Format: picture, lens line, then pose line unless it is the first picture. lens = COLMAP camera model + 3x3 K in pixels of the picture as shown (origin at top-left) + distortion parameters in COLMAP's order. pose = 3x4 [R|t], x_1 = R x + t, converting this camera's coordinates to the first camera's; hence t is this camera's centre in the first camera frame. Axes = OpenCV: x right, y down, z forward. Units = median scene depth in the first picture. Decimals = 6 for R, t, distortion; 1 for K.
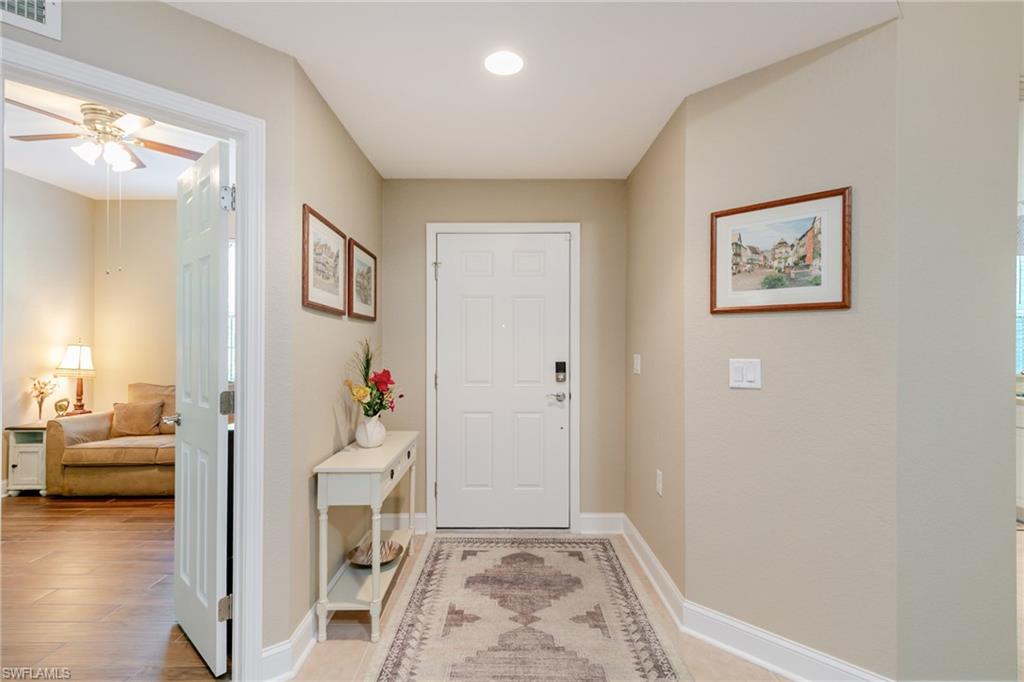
lens RADIAL K [[474.5, 0, 514.1], [0, 474.5, 337.9], [0, 0, 1]] dist [0.012893, -0.000014]
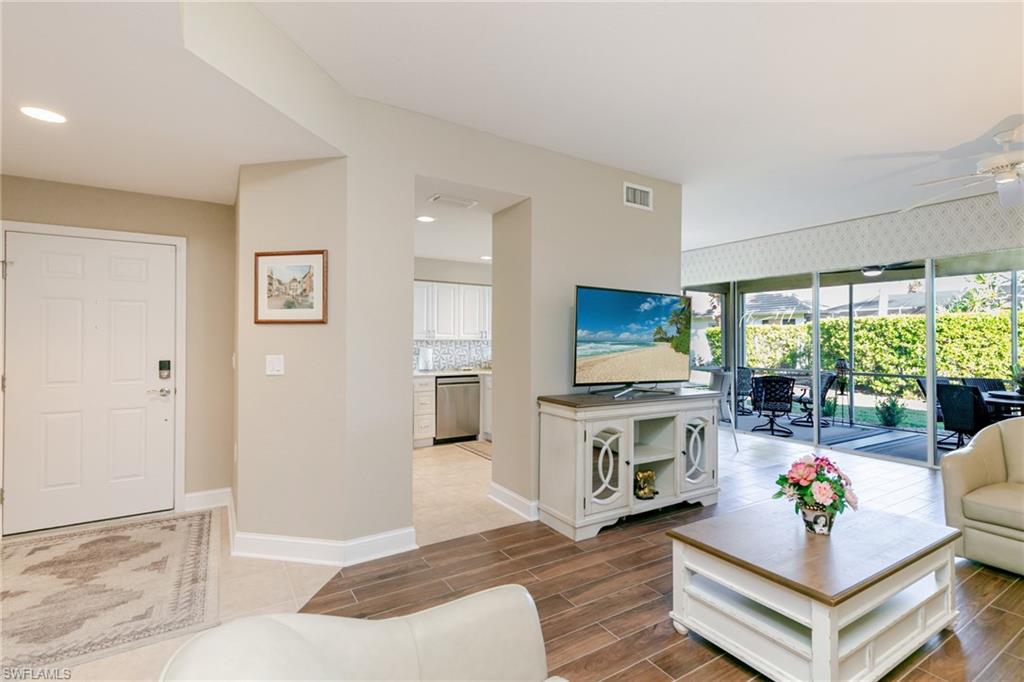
lens RADIAL K [[474.5, 0, 514.1], [0, 474.5, 337.9], [0, 0, 1]] dist [0.012893, -0.000014]
pose [[0.849738, 0.005853, 0.527172, 0.232151], [-0.007481, 0.999972, 0.000957, -0.011566], [-0.527152, -0.004757, 0.849758, -0.435338]]
